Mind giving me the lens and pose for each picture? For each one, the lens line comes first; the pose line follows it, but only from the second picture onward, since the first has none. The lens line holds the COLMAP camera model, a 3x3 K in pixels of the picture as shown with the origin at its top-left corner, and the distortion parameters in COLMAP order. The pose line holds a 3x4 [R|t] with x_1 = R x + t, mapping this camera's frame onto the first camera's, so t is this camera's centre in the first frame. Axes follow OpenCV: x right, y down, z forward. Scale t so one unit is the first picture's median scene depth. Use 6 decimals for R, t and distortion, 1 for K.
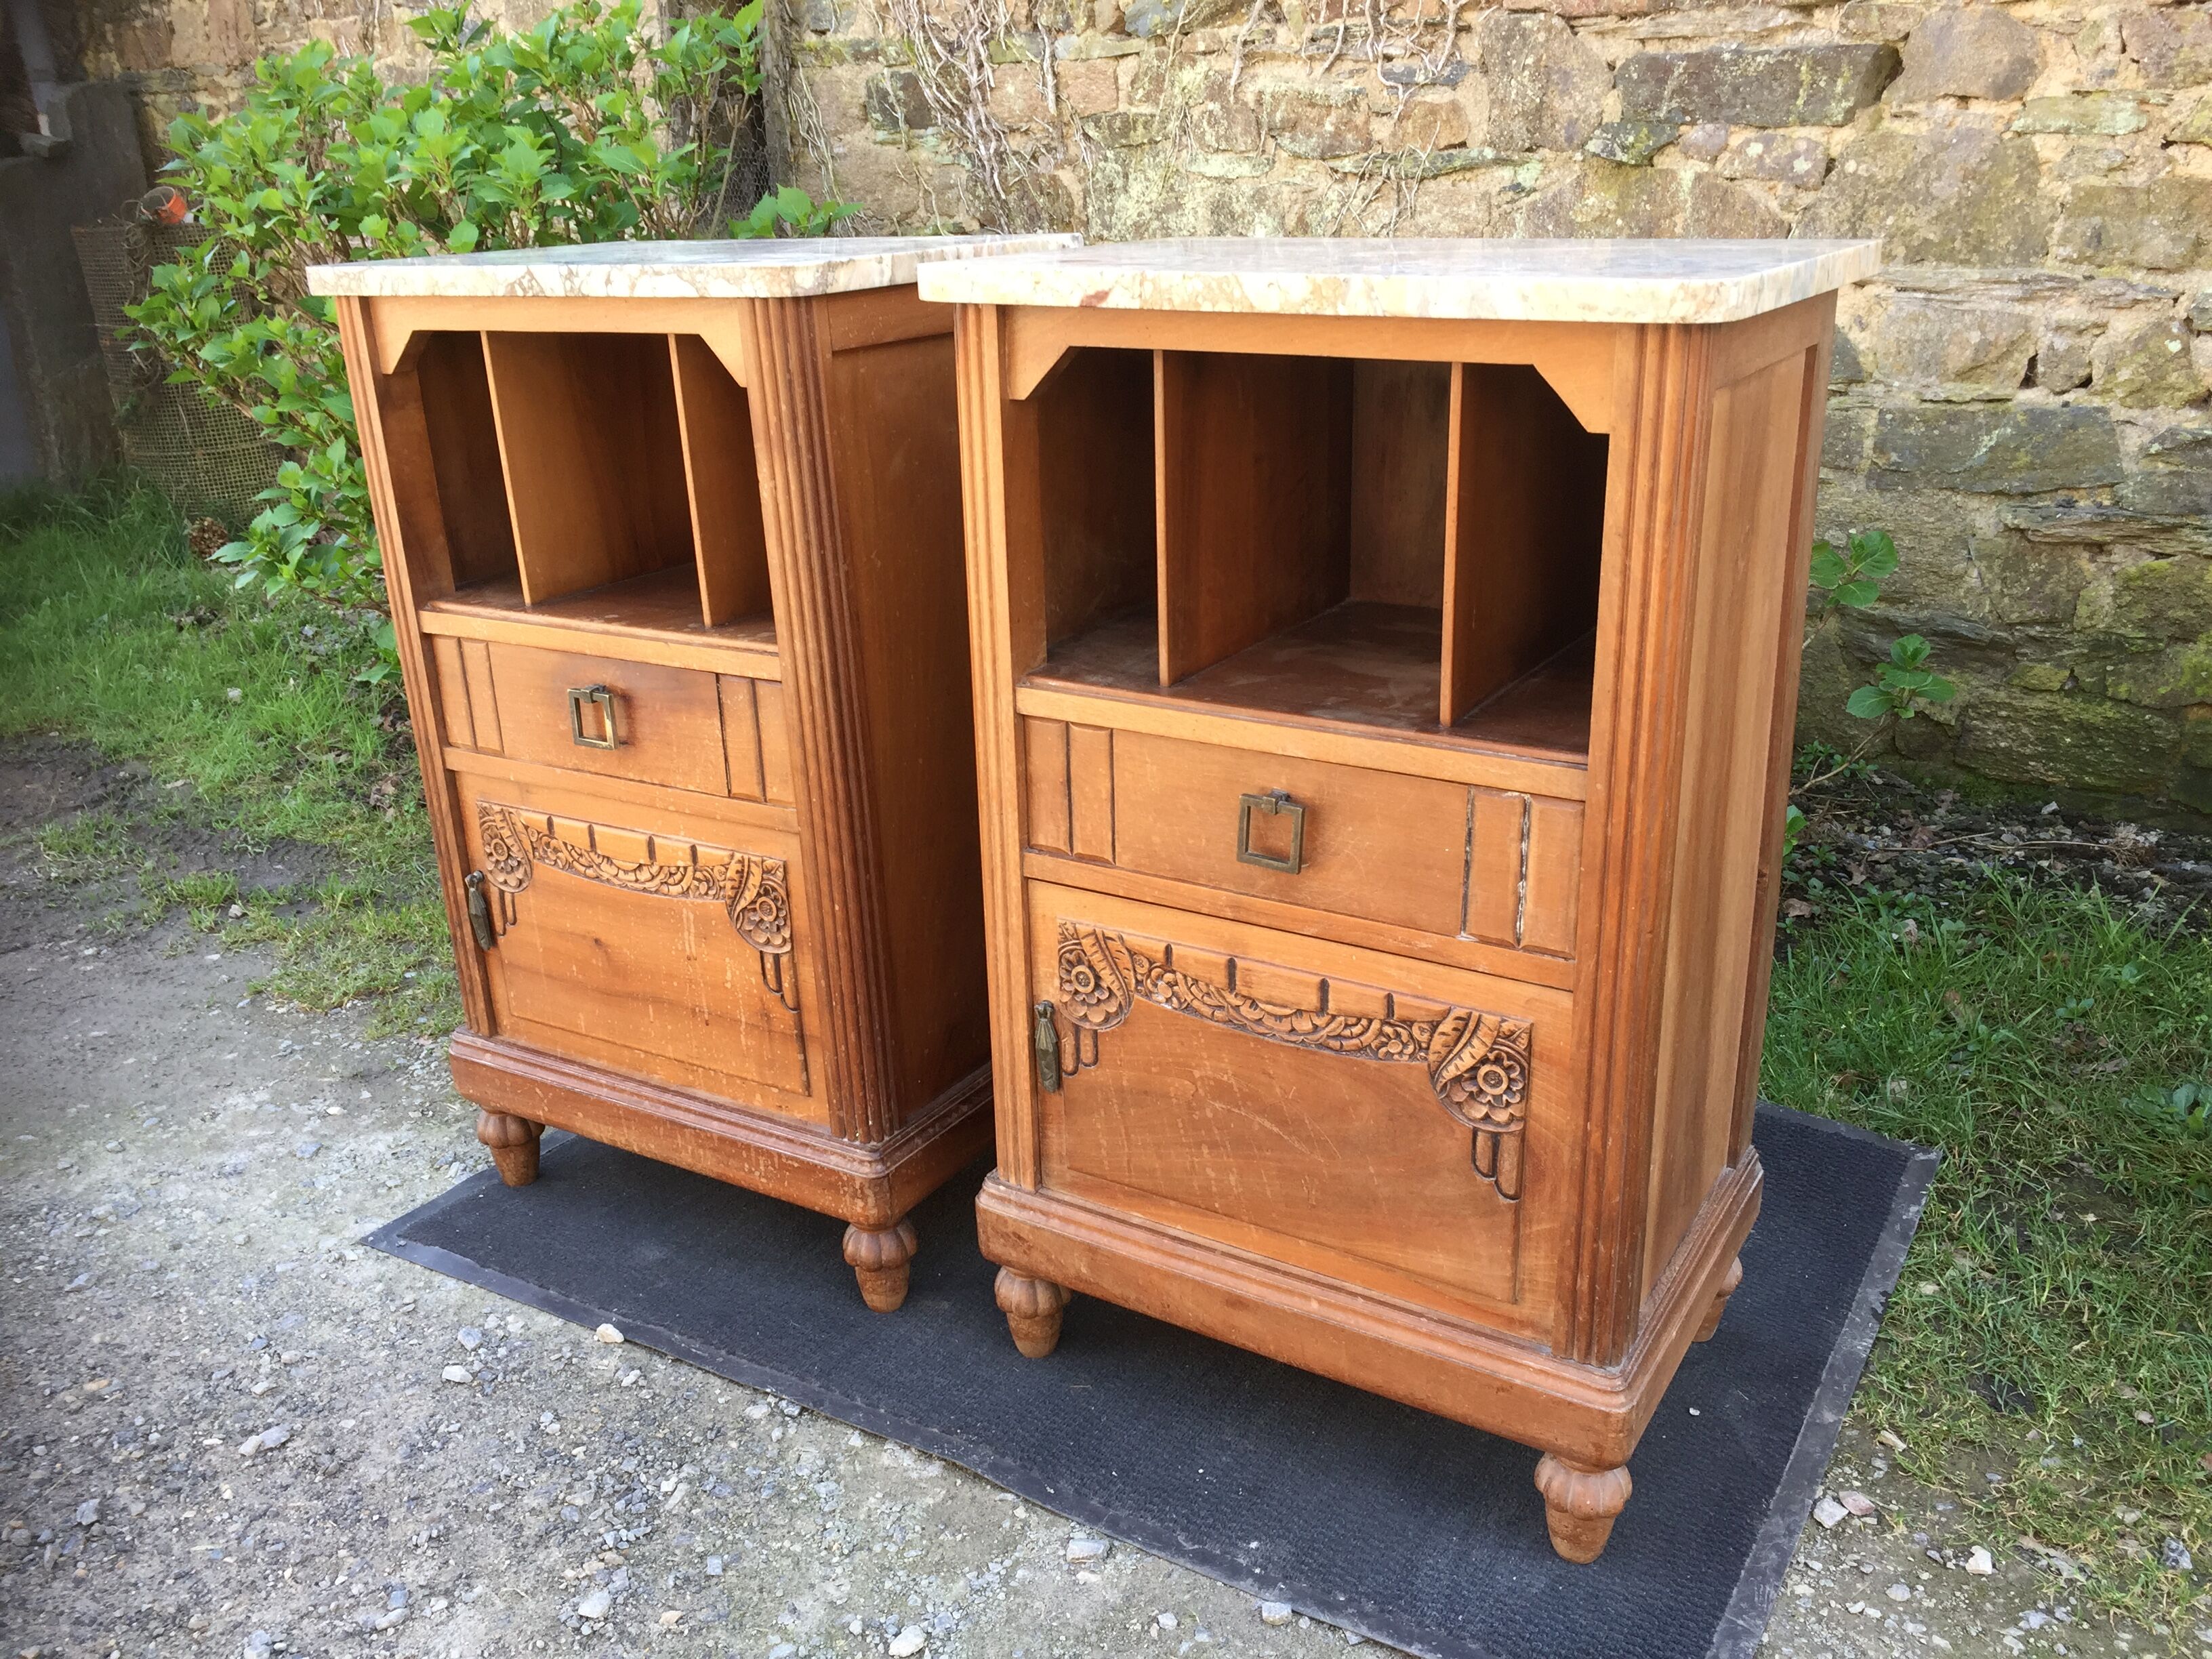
lens RADIAL K [[1896.5, 0, 1103.9], [0, 1896.5, 819.0], [0, 0, 1]] dist [0.078640, -0.106188]
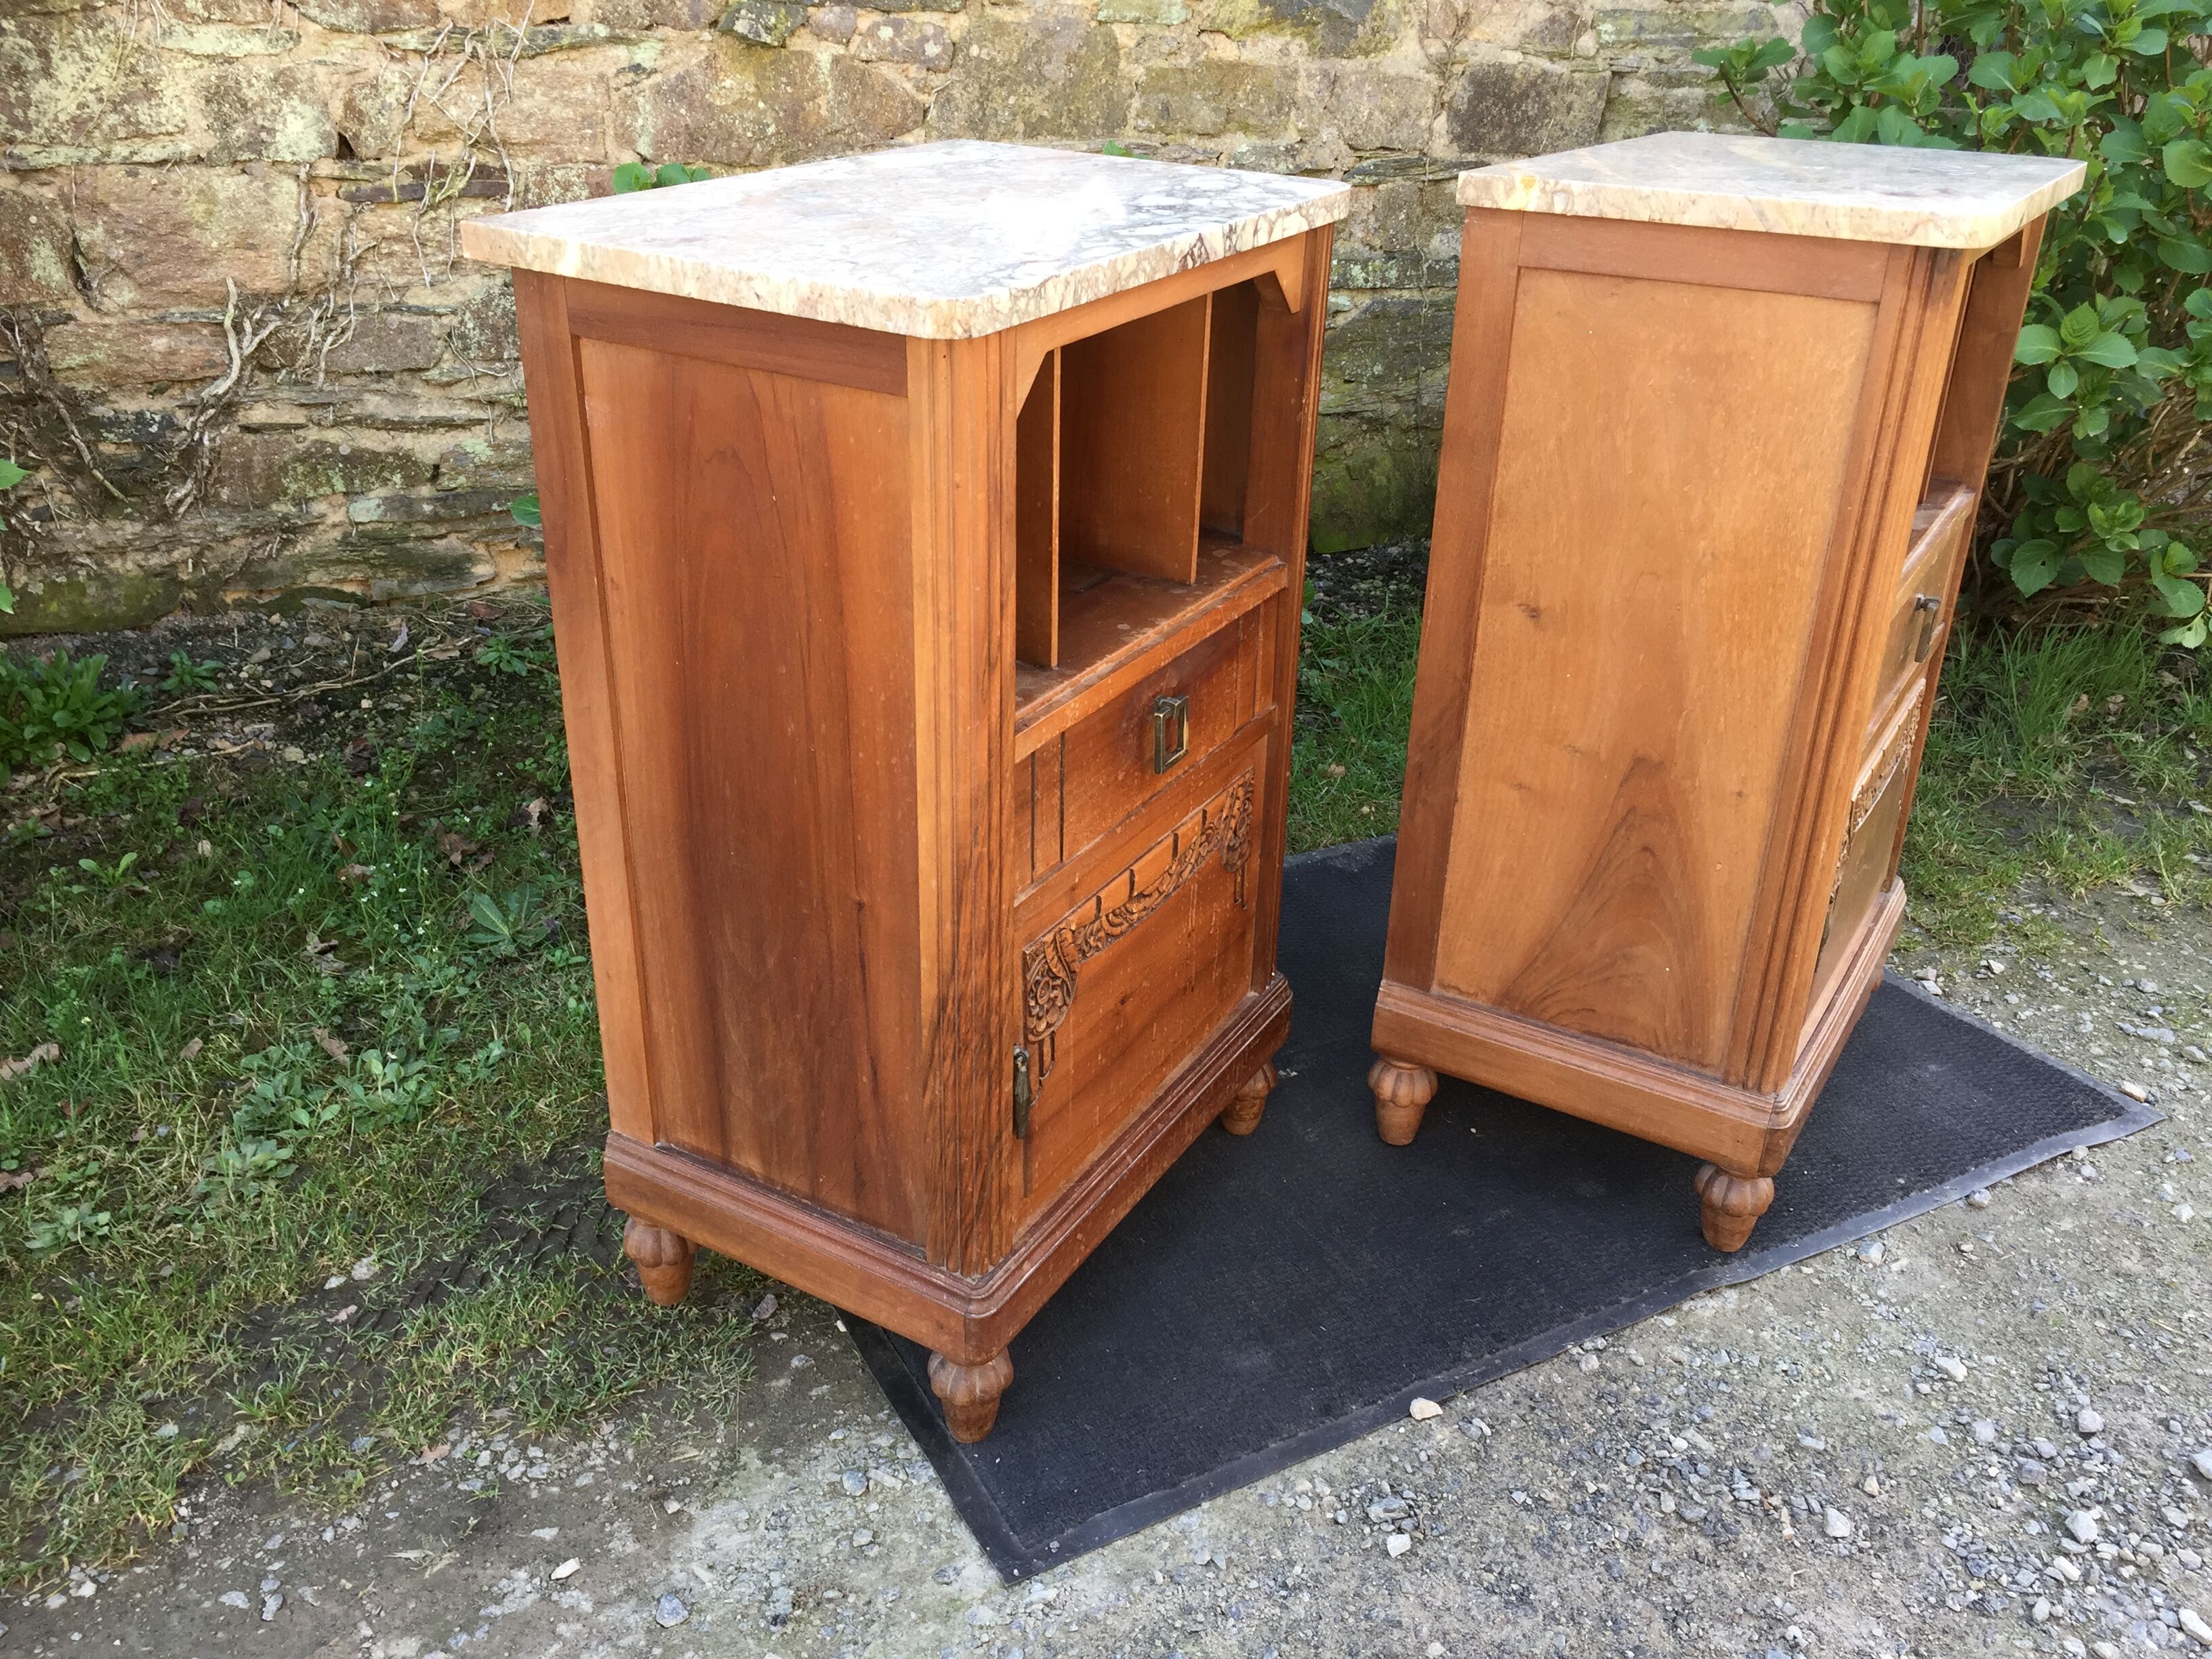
lens RADIAL K [[1896.5, 0, 1115.6], [0, 1896.5, 825.7], [0, 0, 1]] dist [0.078640, -0.106188]
pose [[0.500076, -0.335836, 0.798209, -1.092808], [0.270108, 0.936245, 0.224692, -0.268134], [-0.822779, 0.103239, 0.558906, 0.659559]]
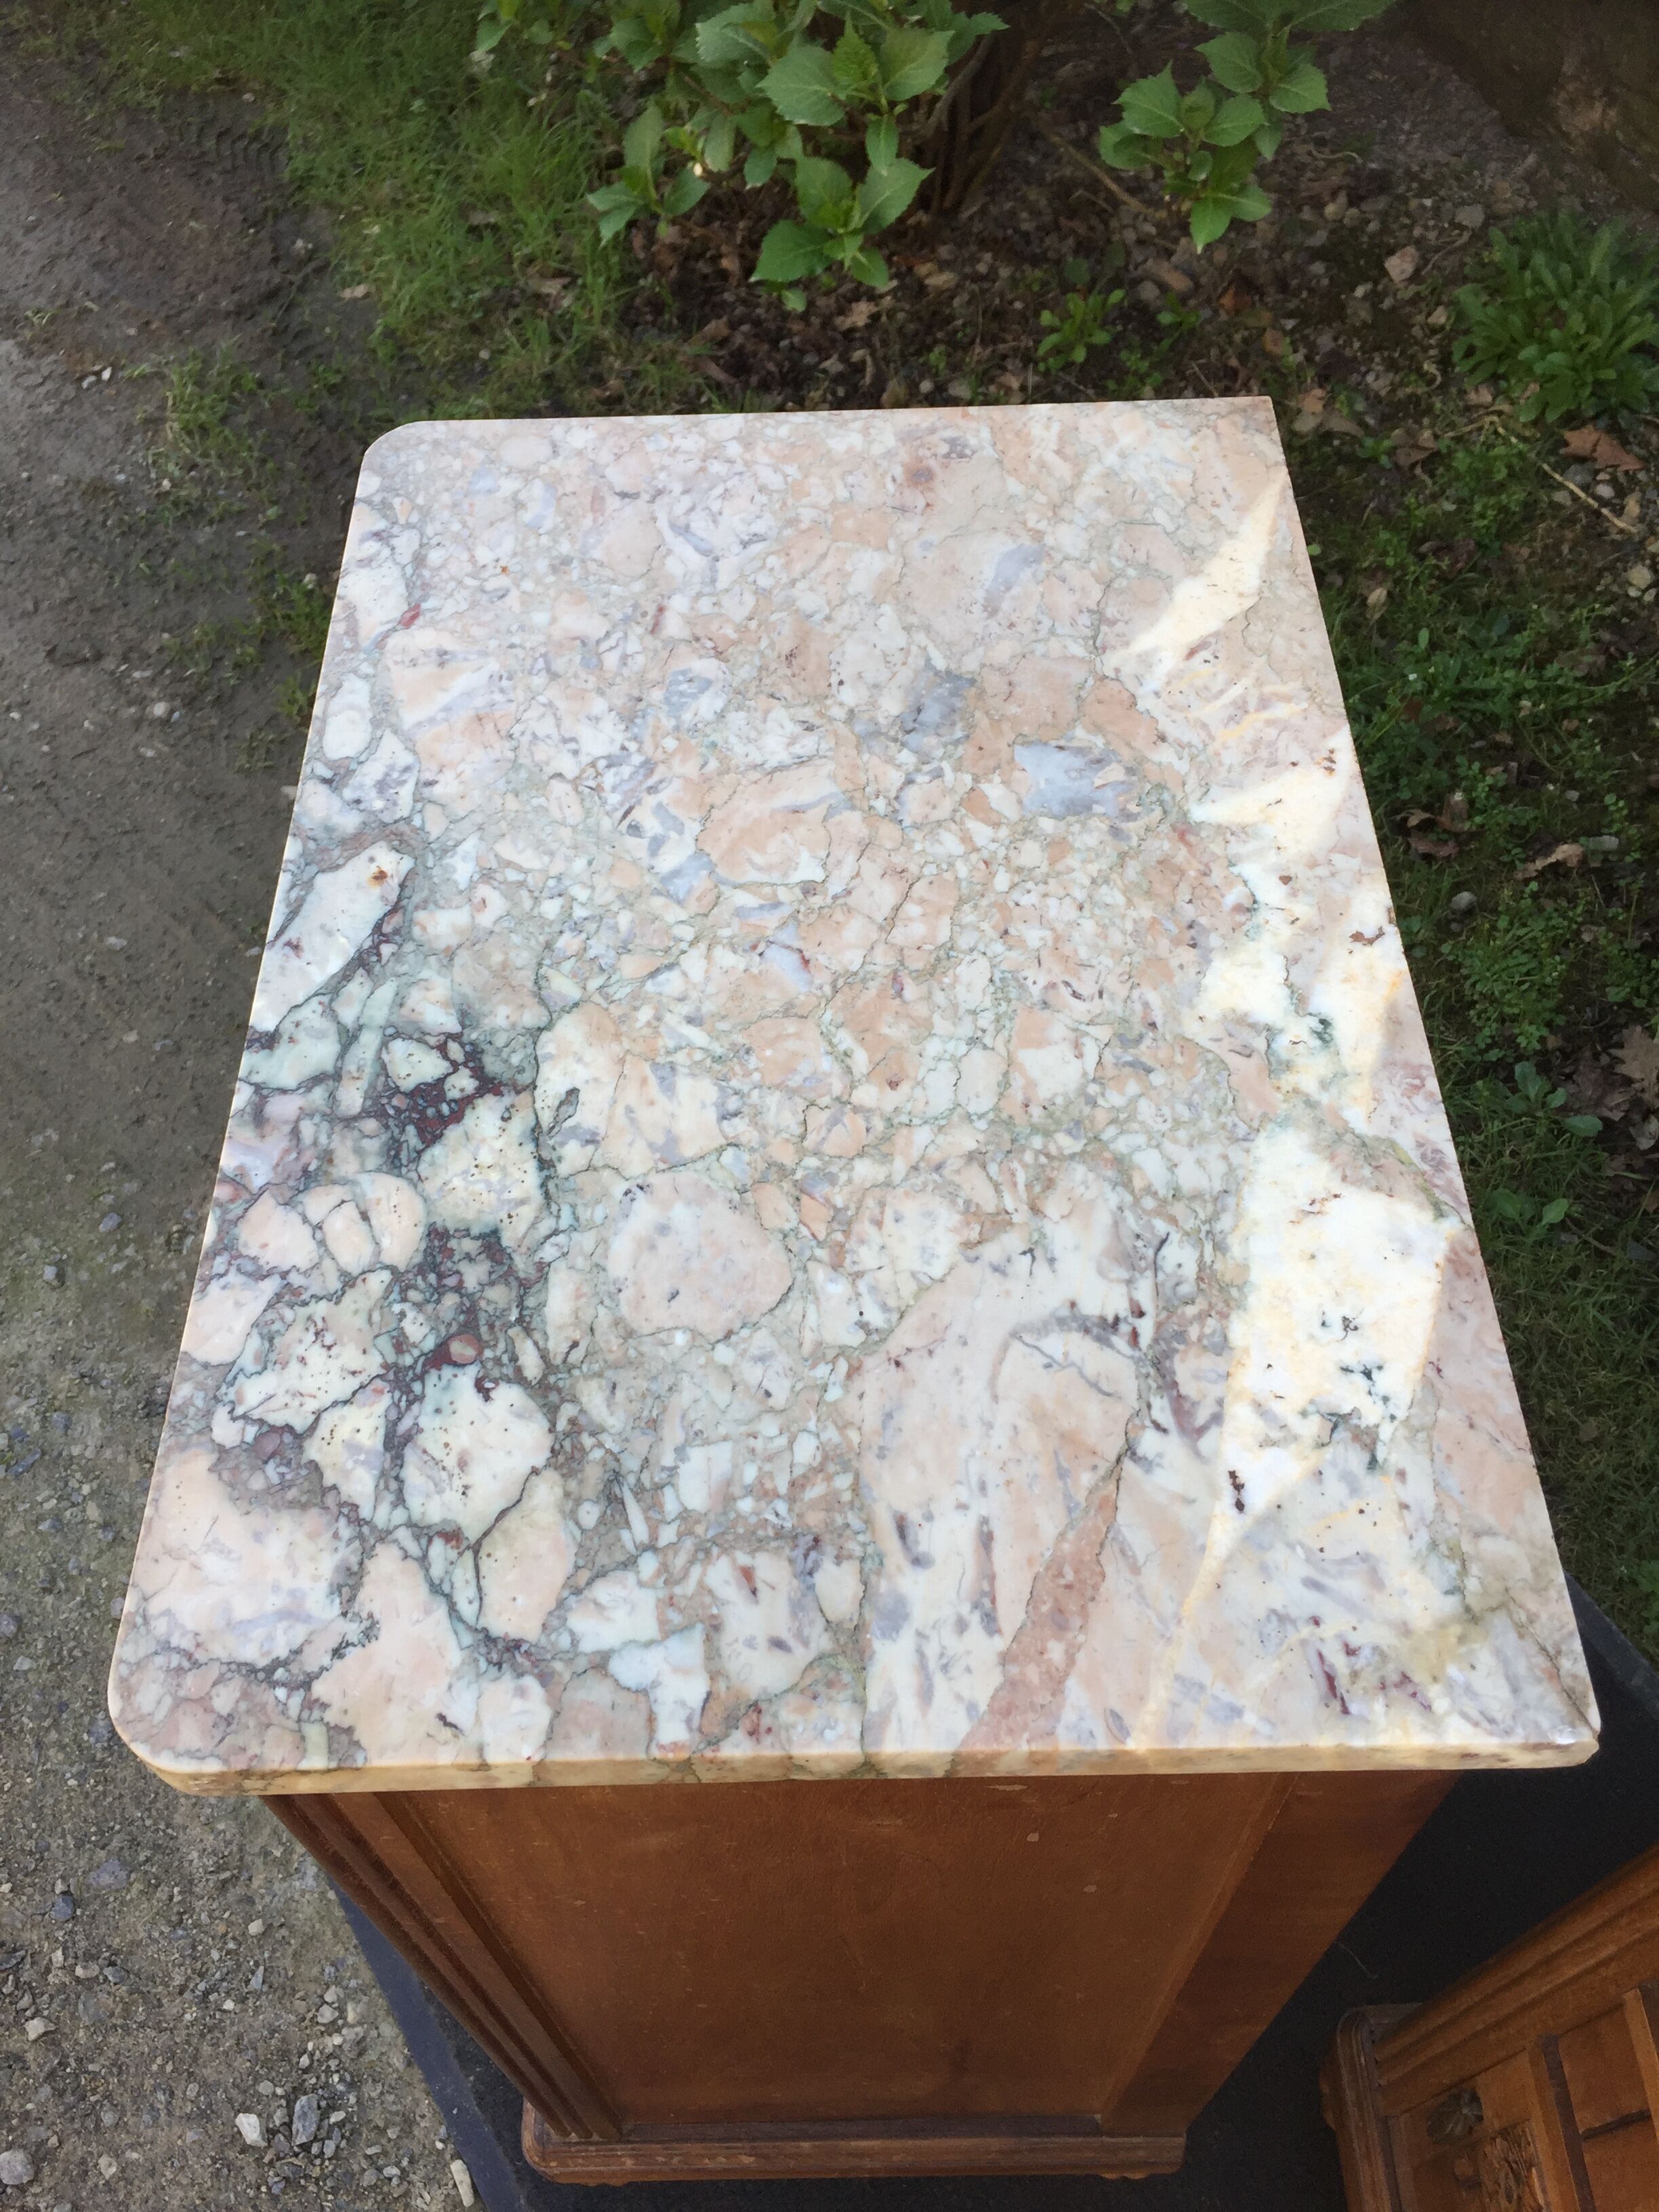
lens RADIAL K [[1896.5, 0, 830.9], [0, 1896.5, 1099.0], [0, 0, 1]] dist [0.078640, -0.106188]
pose [[0.906726, 0.370935, -0.200638, -0.144823], [-0.179831, 0.770423, 0.611645, -0.584339], [0.381456, -0.518513, 0.765268, 0.803080]]
